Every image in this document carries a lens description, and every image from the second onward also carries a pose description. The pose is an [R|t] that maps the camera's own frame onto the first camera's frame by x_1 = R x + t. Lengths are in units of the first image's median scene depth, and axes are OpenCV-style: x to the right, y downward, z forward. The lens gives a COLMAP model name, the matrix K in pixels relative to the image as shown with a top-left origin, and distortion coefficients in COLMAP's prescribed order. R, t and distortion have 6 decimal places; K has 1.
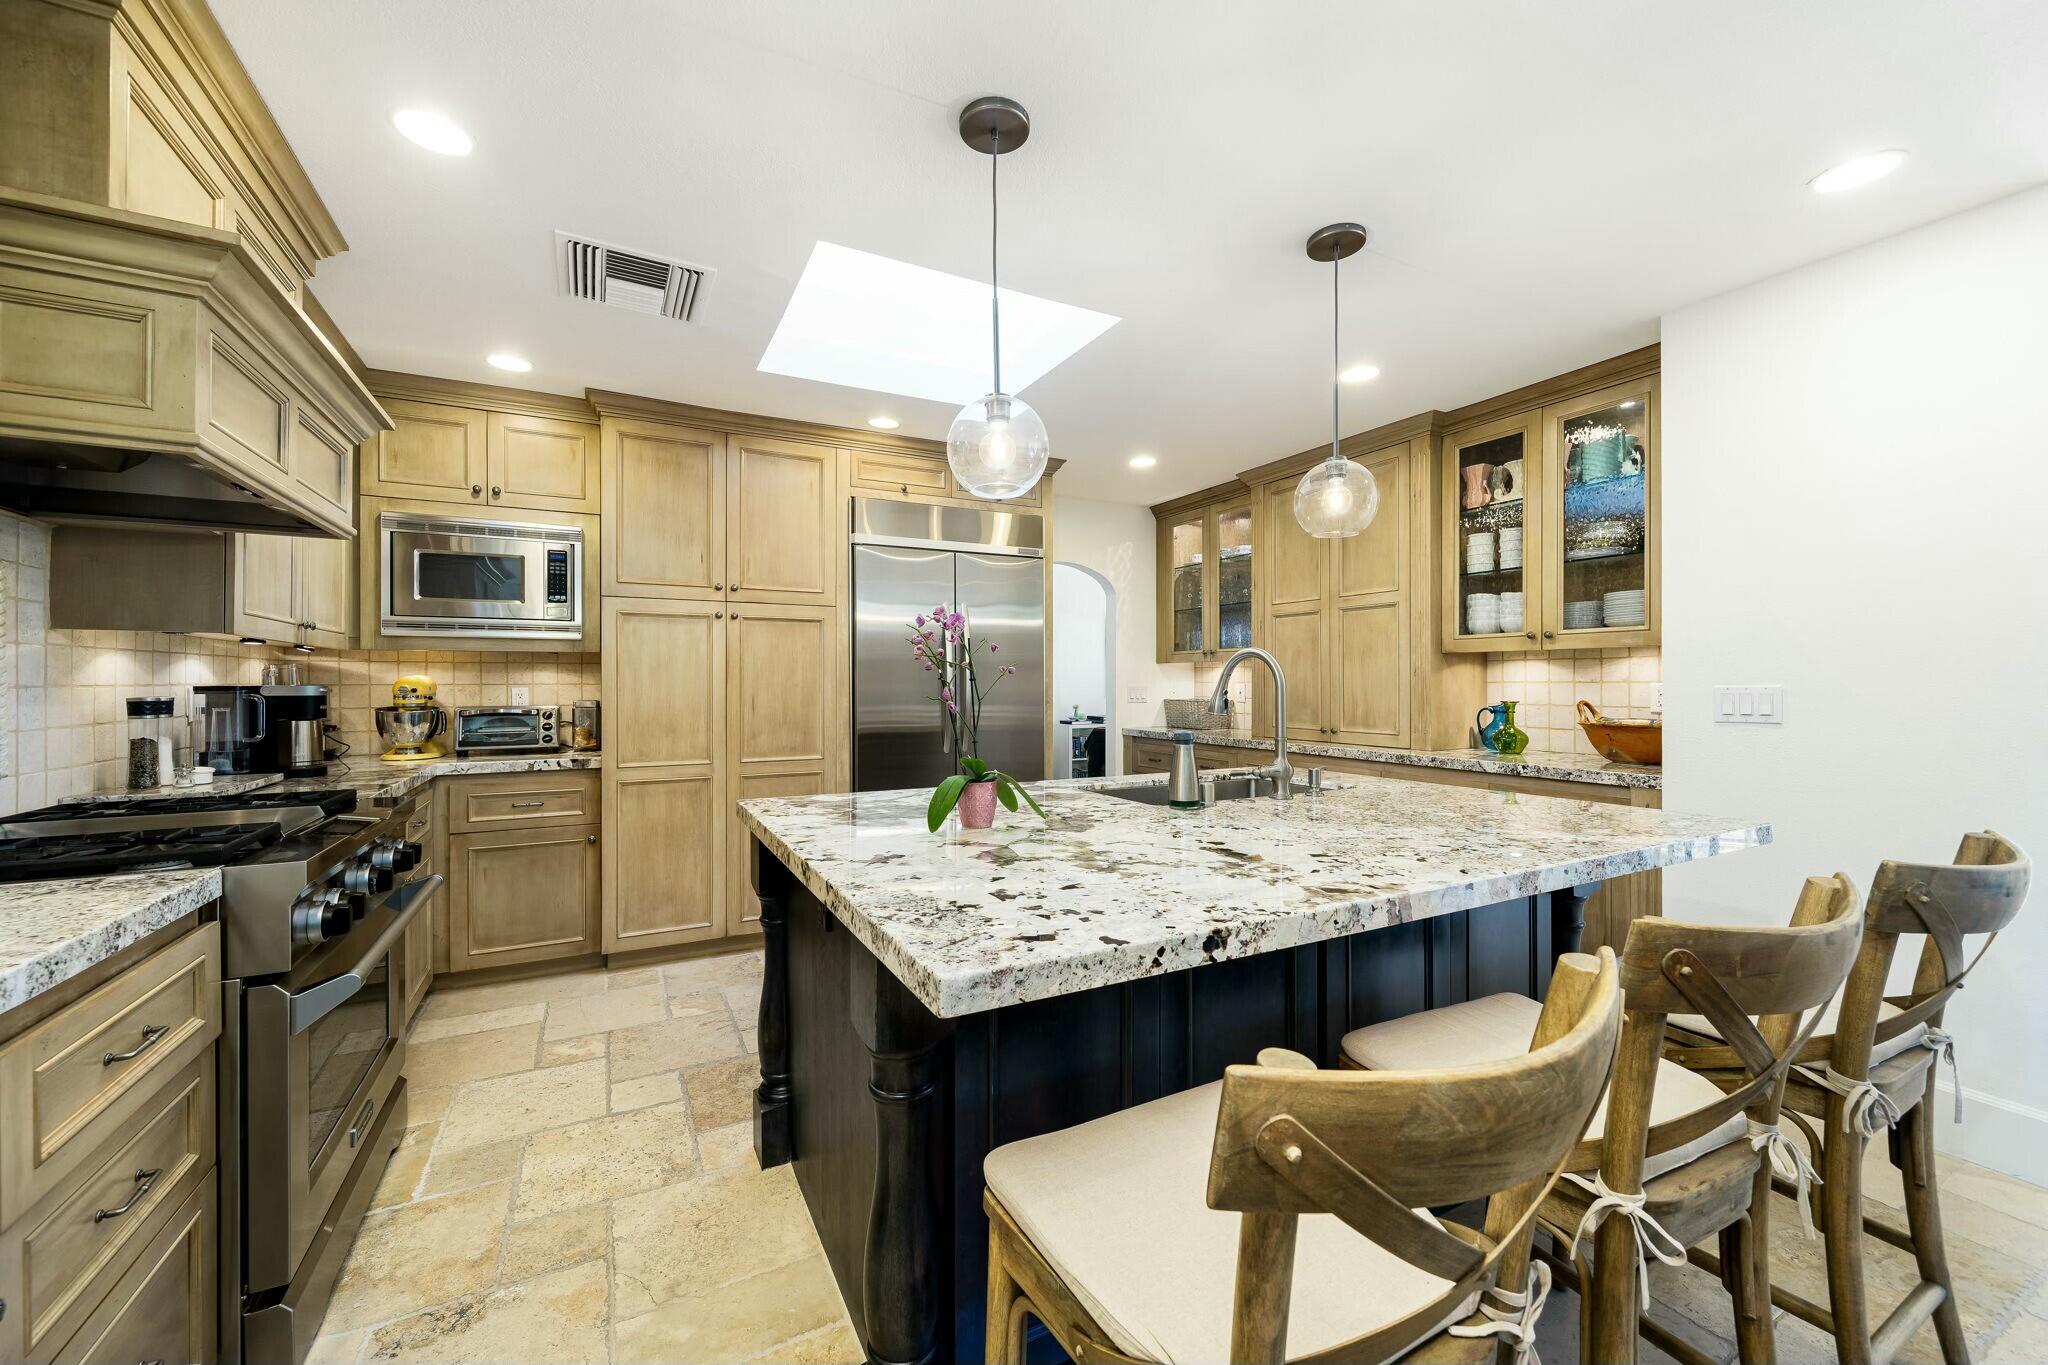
lens RADIAL K [[786.1, 0, 1010.9], [0, 786.1, 680.3], [0, 0, 1]] dist [-0.000631, -0.000705]
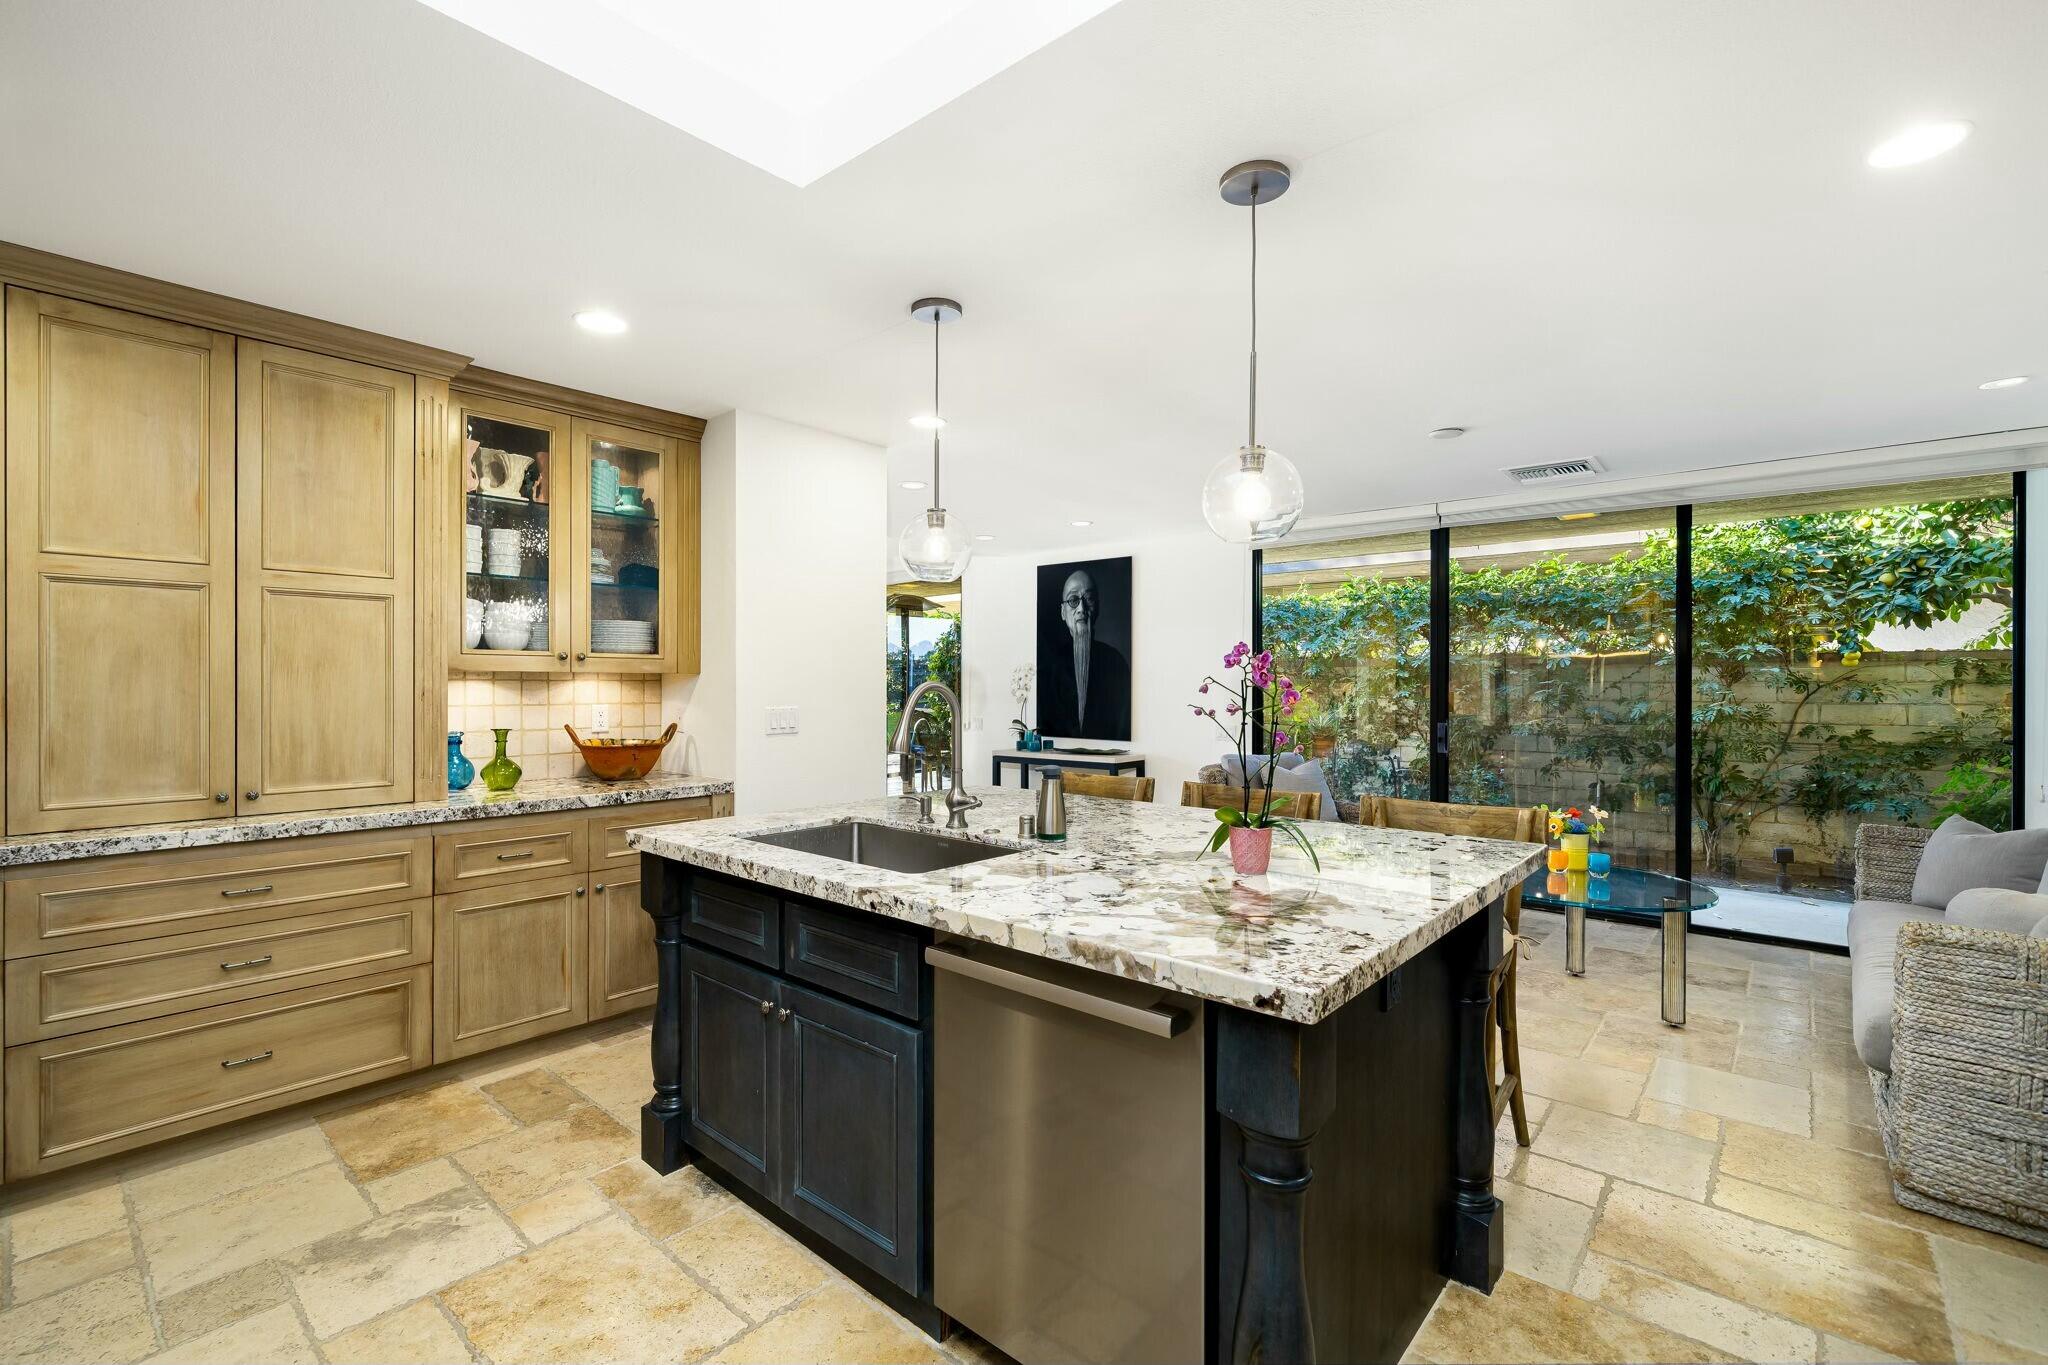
lens RADIAL K [[897.3, 0, 1006.6], [0, 897.3, 686.2], [0, 0, 1]] dist [-0.000050, 0.000329]
pose [[-0.350444, -0.003523, 0.936577, -0.510186], [-0.003737, 0.999990, 0.002363, -0.025933], [-0.936576, -0.002672, -0.350454, 0.872684]]
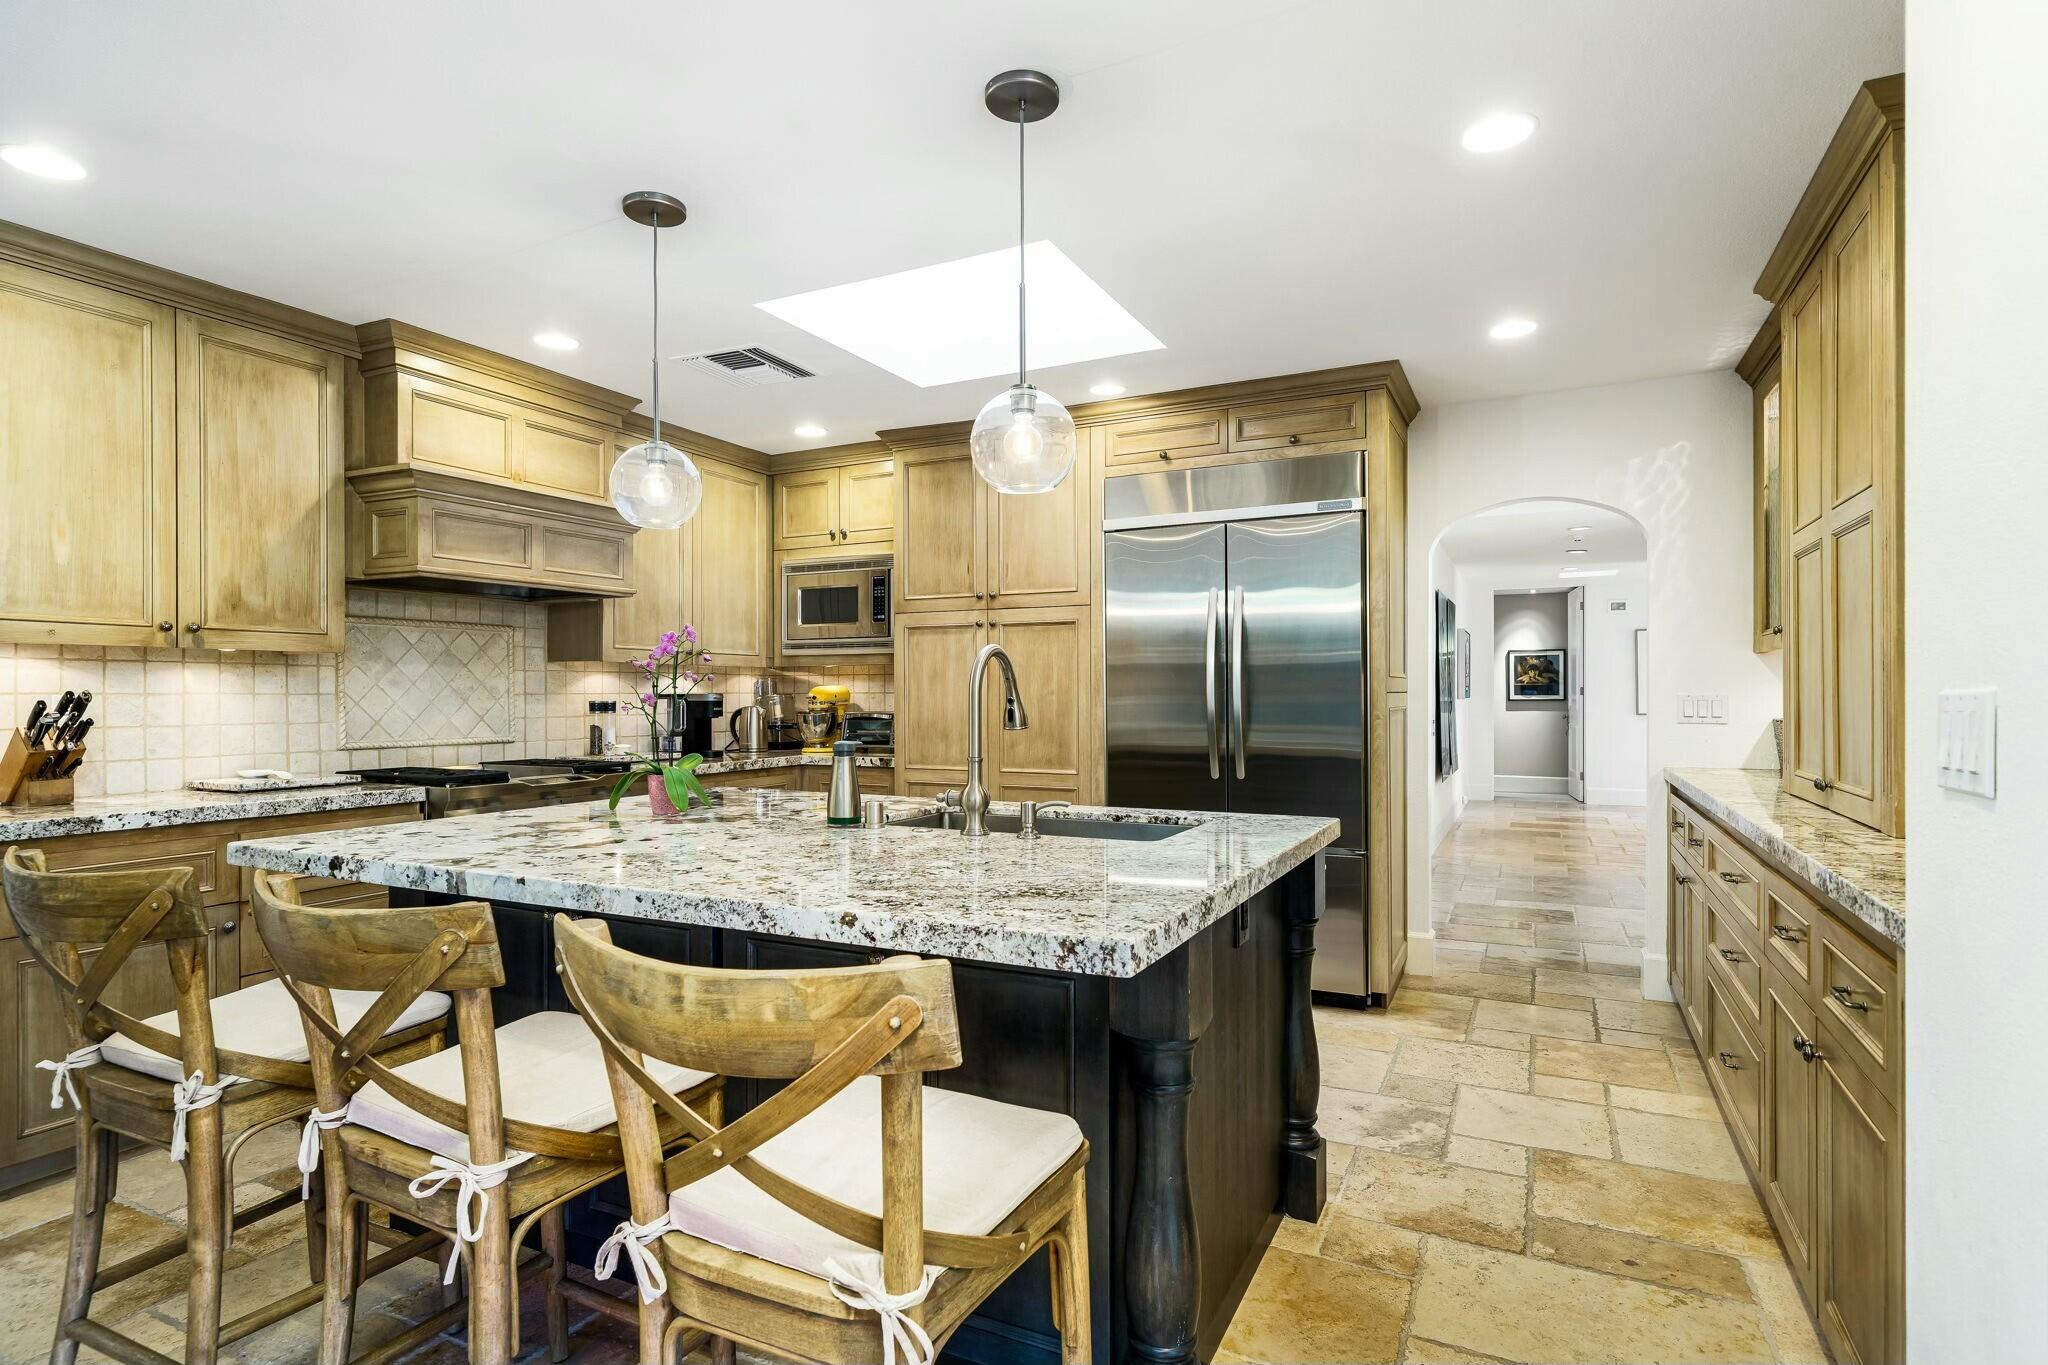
lens RADIAL K [[1046.2, 0, 1018.0], [0, 1046.2, 695.3], [0, 0, 1]] dist [0.001013, 0.000048]
pose [[0.587213, 0.000137, -0.809433, 0.789776], [0.005389, 0.999977, 0.004079, 0.003885], [0.809415, -0.006757, 0.587199, 0.267867]]
